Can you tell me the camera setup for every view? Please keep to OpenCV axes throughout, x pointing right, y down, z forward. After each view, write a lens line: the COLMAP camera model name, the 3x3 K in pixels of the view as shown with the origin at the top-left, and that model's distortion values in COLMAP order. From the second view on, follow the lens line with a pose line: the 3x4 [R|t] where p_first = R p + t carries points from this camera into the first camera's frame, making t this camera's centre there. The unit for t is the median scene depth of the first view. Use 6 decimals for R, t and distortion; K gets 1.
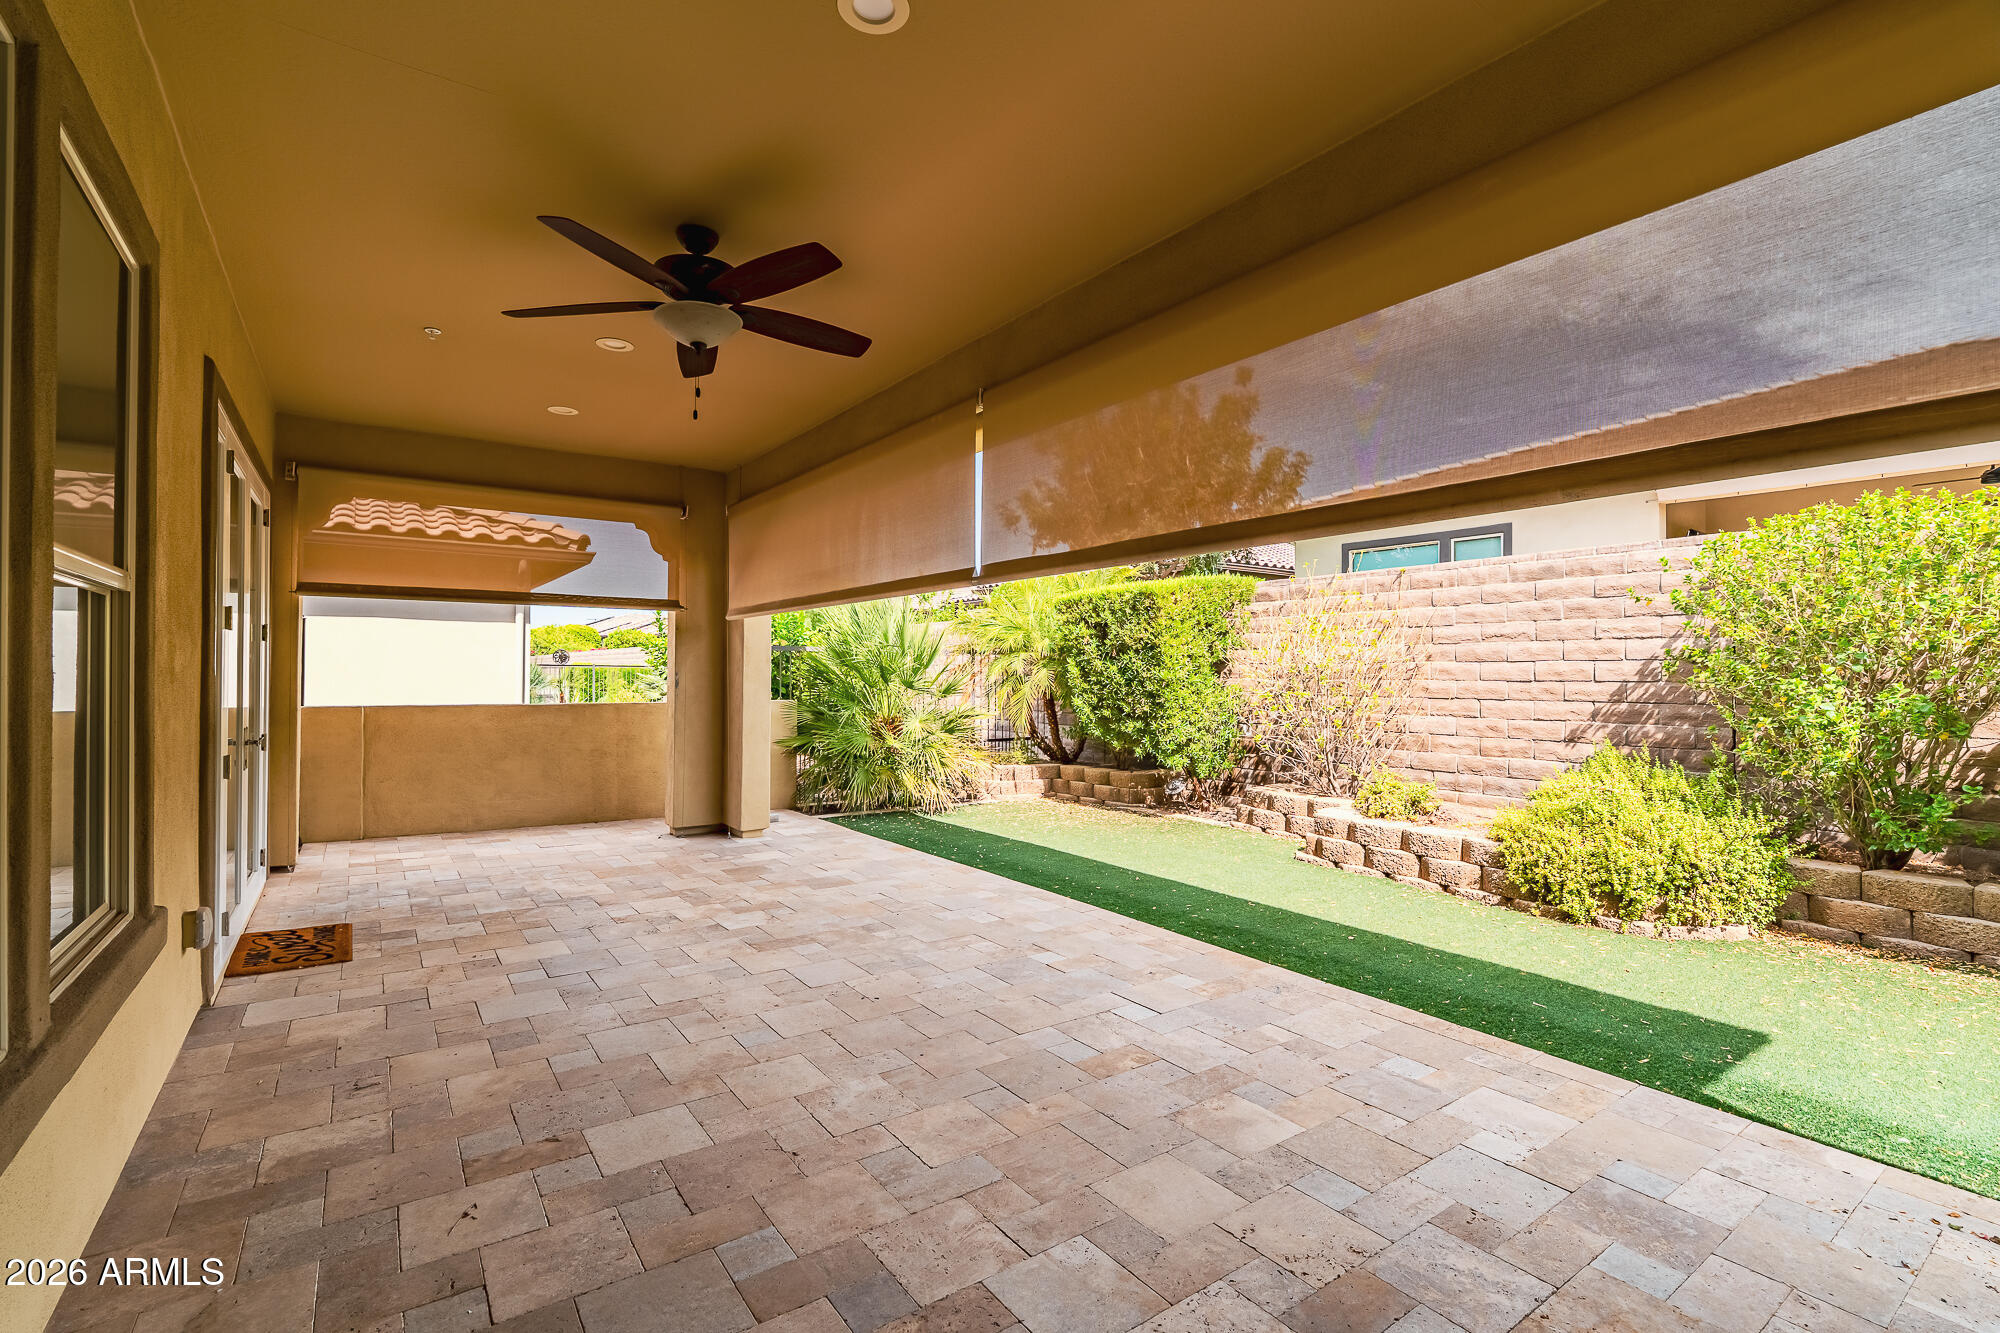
lens RADIAL K [[912.9, 0, 1001.3], [0, 912.9, 663.3], [0, 0, 1]] dist [-0.001165, -0.000343]
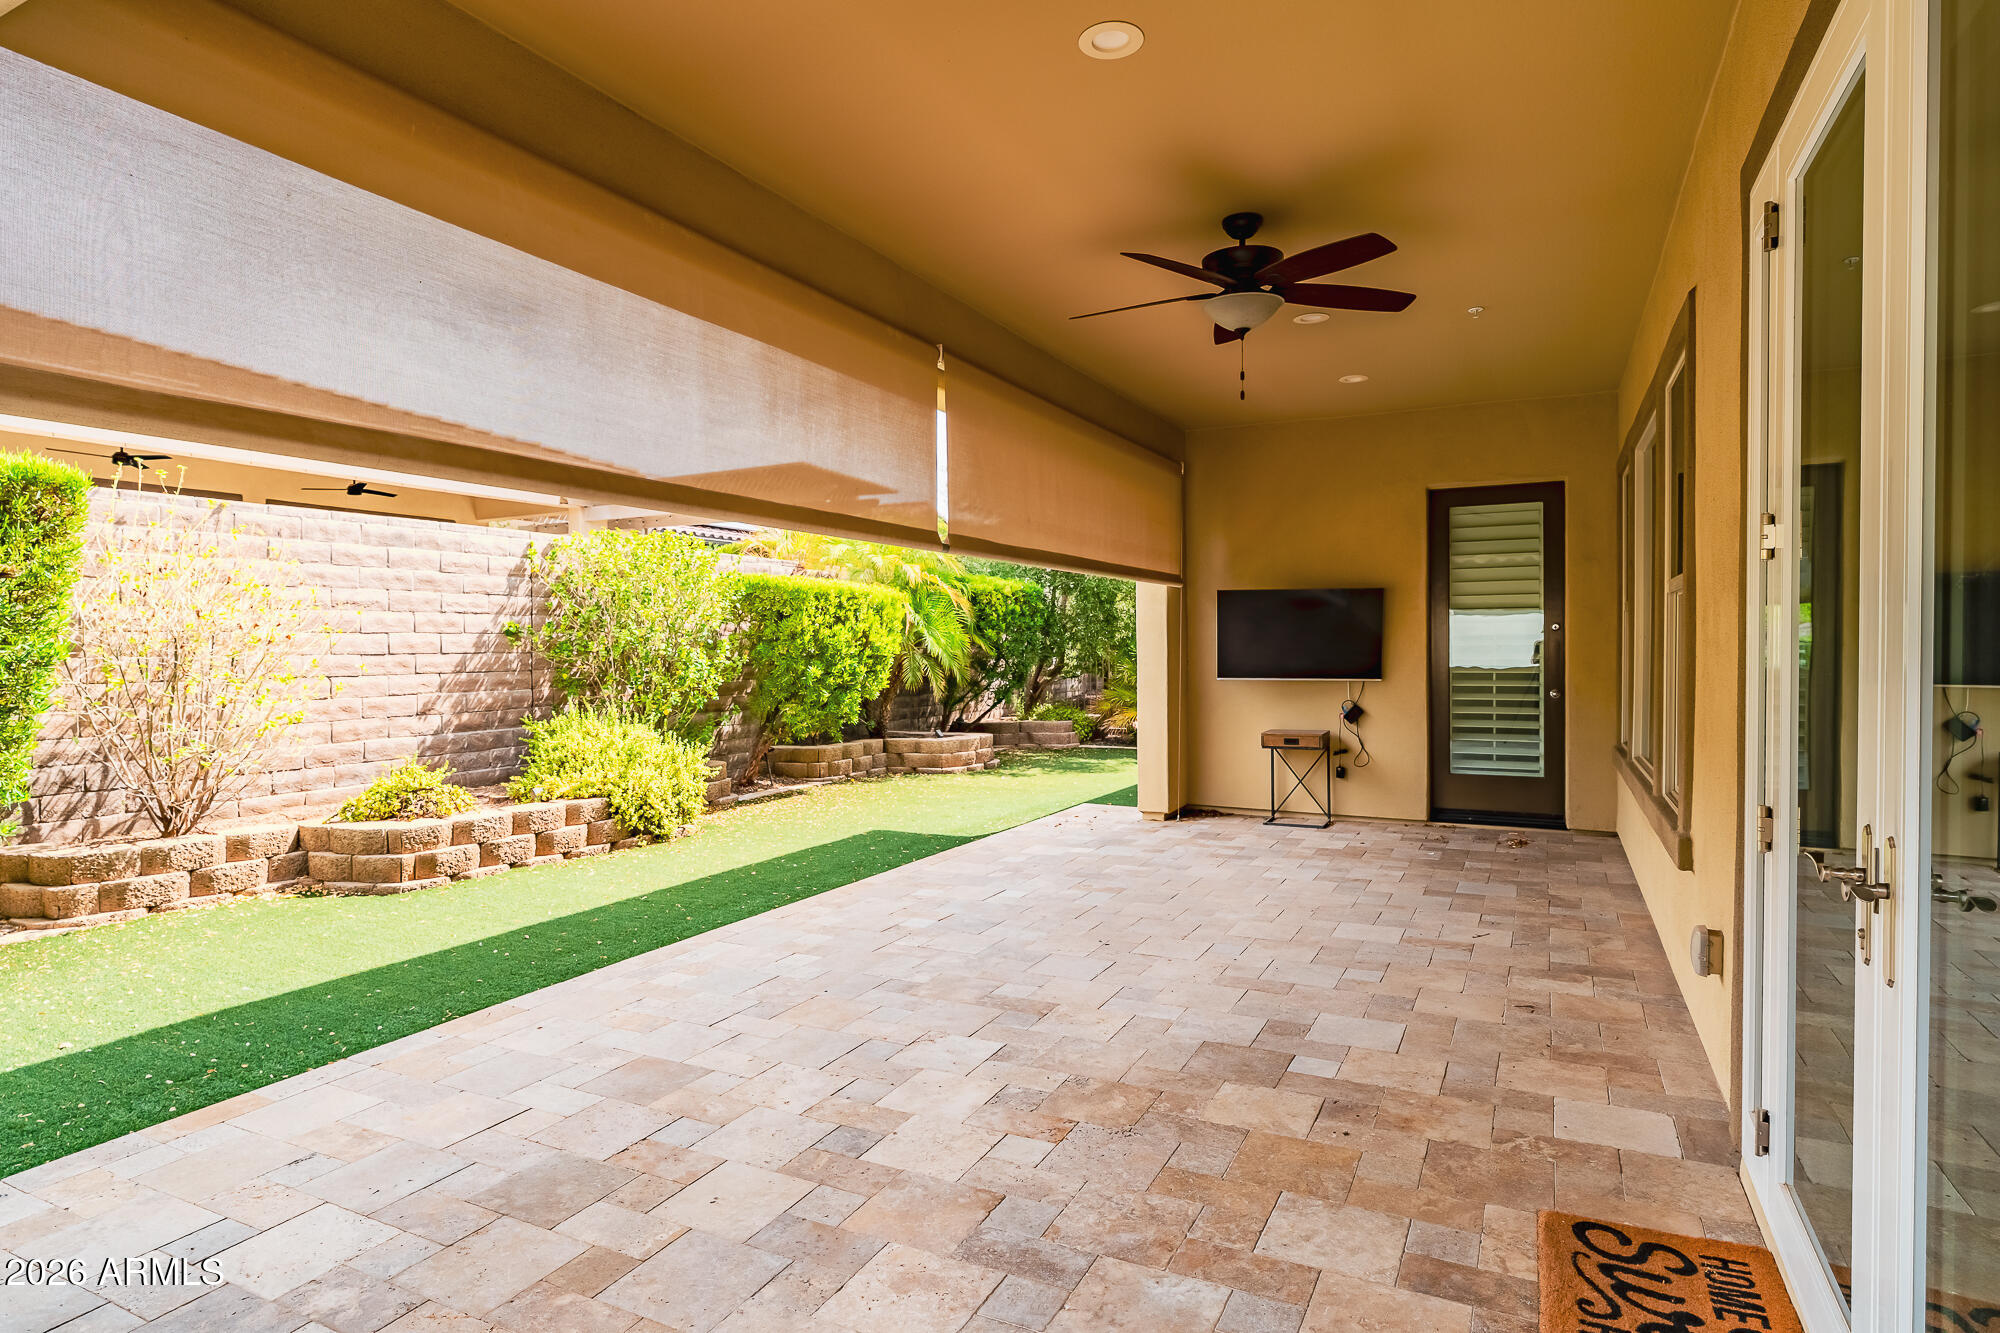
lens RADIAL K [[1090.1, 0, 999.8], [0, 1090.1, 666.4], [0, 0, 1]] dist [-0.004558, 0.000795]
pose [[-0.478056, -0.017970, 0.878145, -0.979106], [-0.007449, 0.999838, 0.016405, 0.012974], [-0.878298, 0.001301, -0.478112, 1.387625]]
